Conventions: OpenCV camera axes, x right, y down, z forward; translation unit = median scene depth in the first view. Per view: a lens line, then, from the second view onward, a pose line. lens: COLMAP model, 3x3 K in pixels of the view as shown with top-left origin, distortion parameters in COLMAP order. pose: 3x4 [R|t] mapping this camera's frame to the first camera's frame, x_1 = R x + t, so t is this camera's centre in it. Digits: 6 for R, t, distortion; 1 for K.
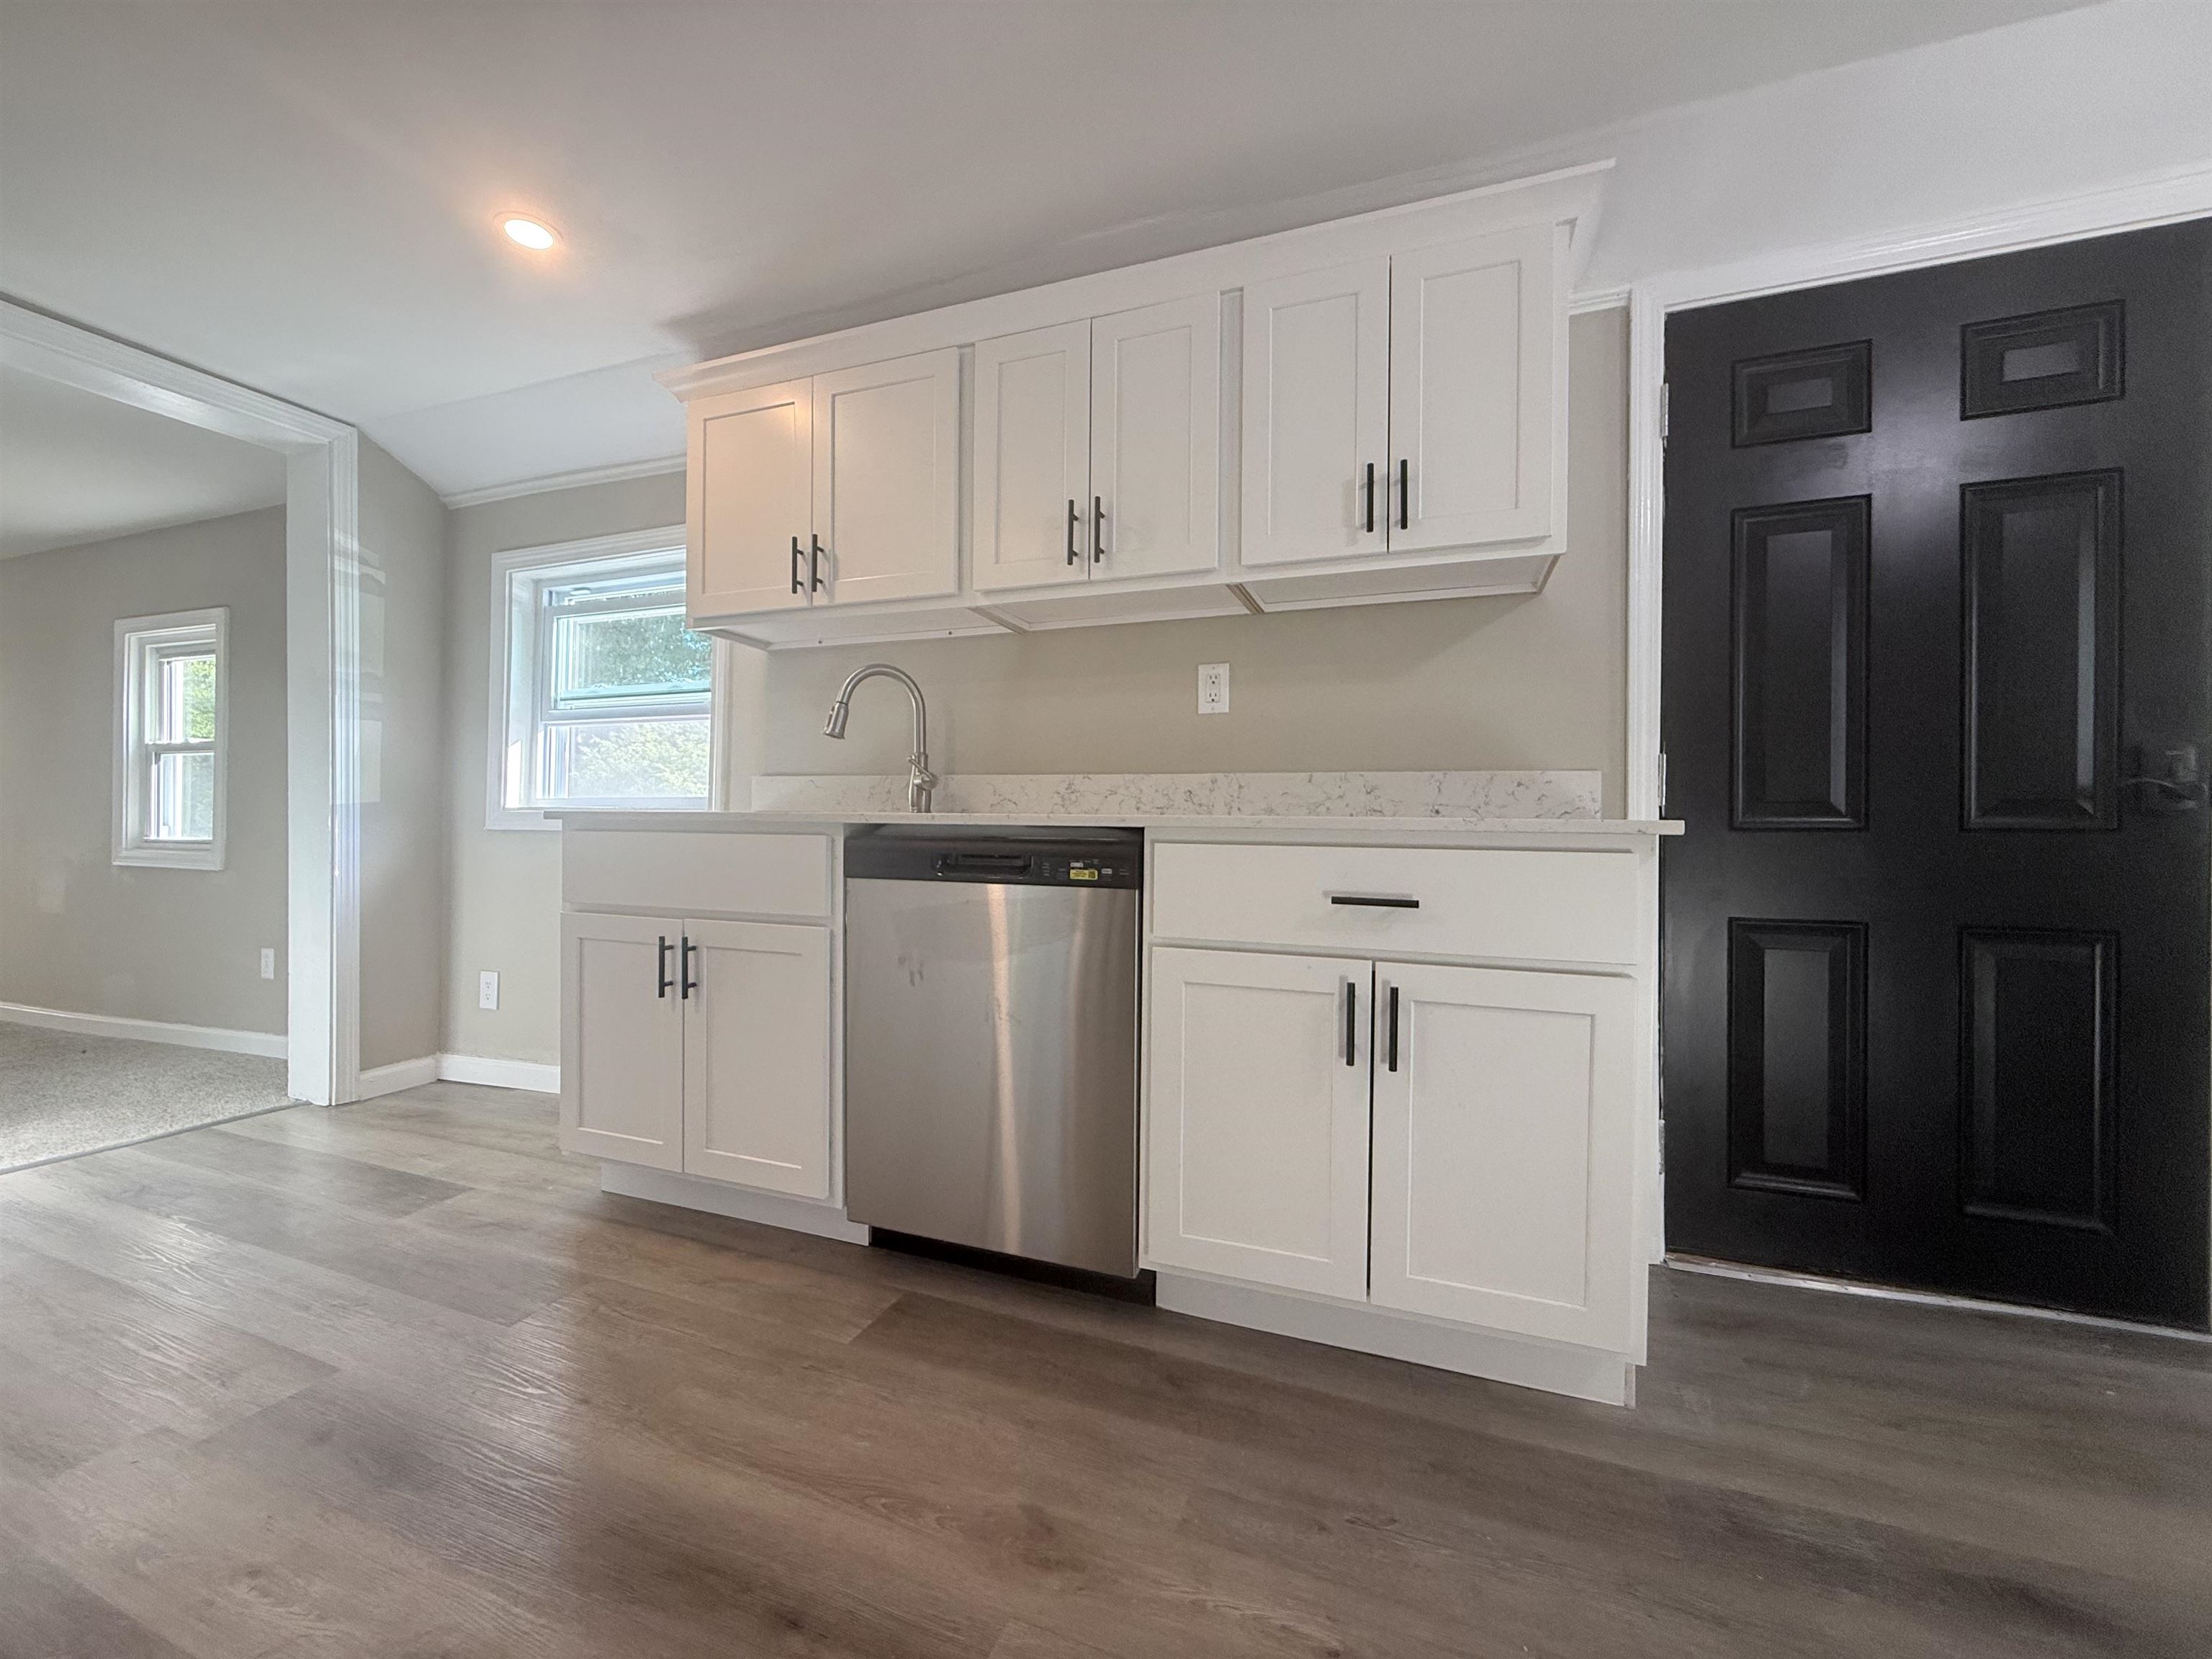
lens RADIAL K [[886.2, 0, 1092.4], [0, 886.2, 829.0], [0, 0, 1]] dist [-0.002907, 0.002285]
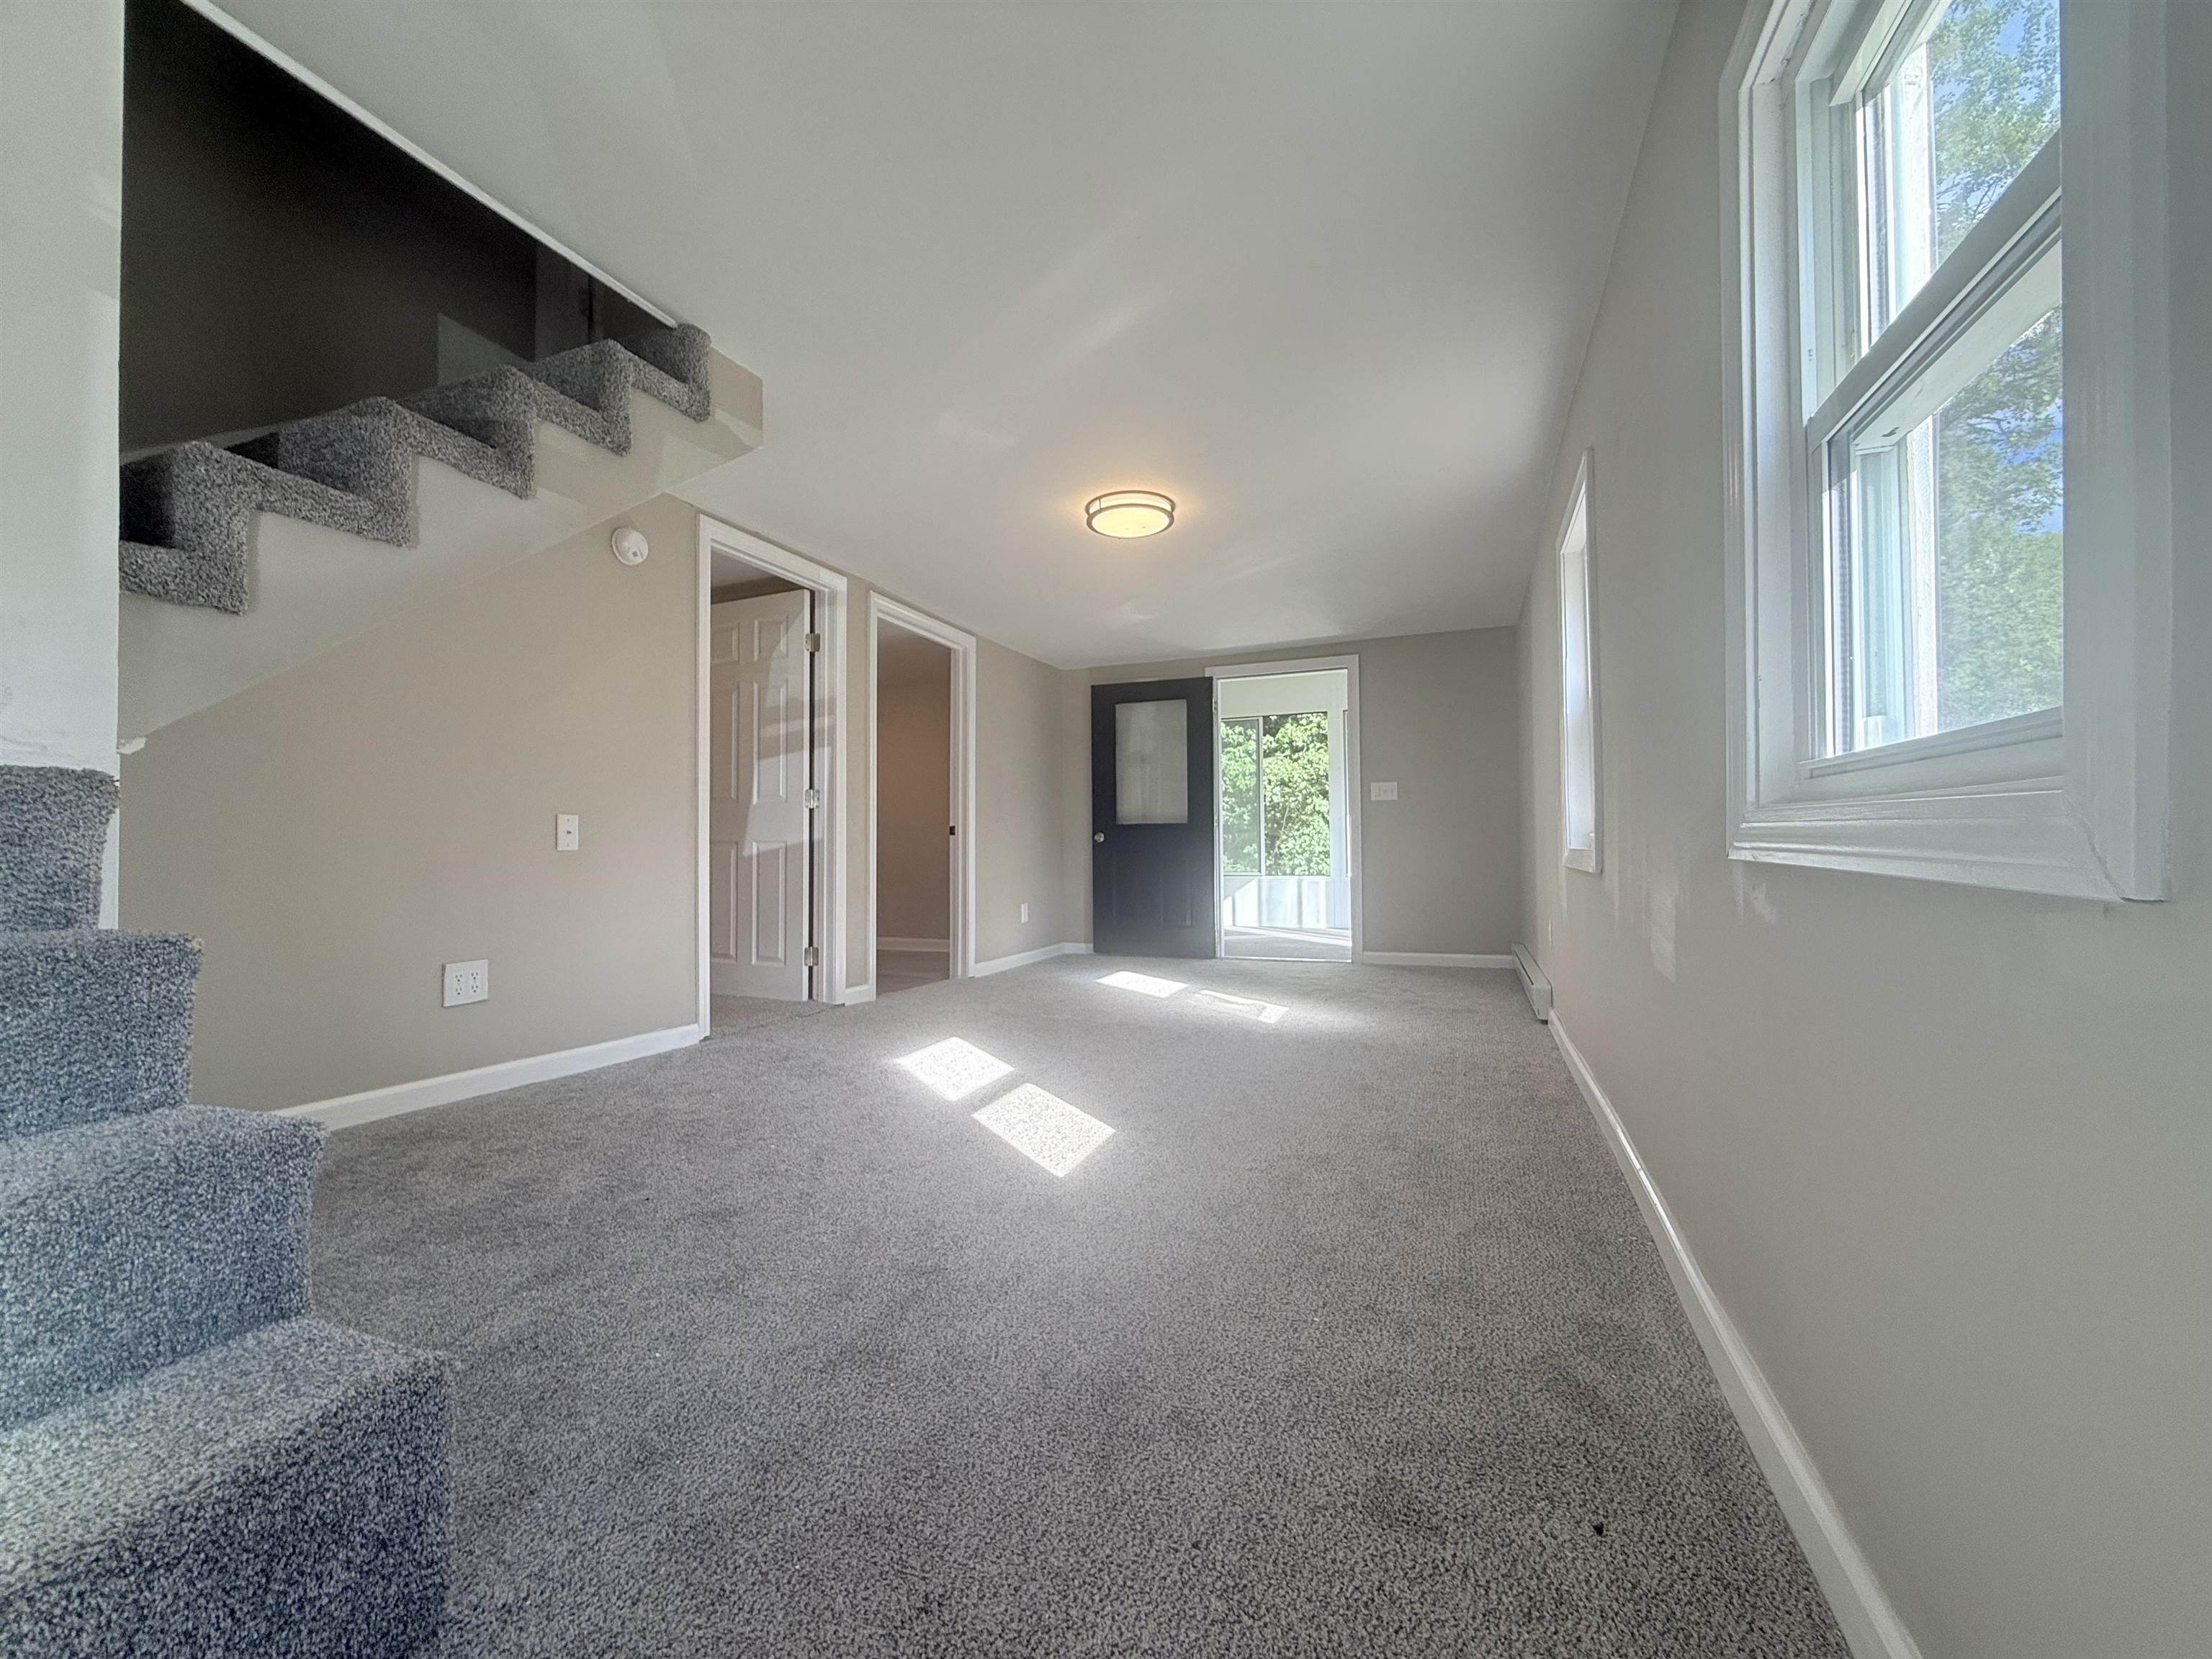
lens RADIAL K [[886.2, 0, 1108.8], [0, 886.2, 821.0], [0, 0, 1]] dist [-0.002907, 0.002285]
pose [[-0.000609, -0.031016, -0.999519, -1.693100], [0.013373, 0.999429, -0.031021, 0.072763], [0.999910, -0.013386, -0.000194, 1.663109]]
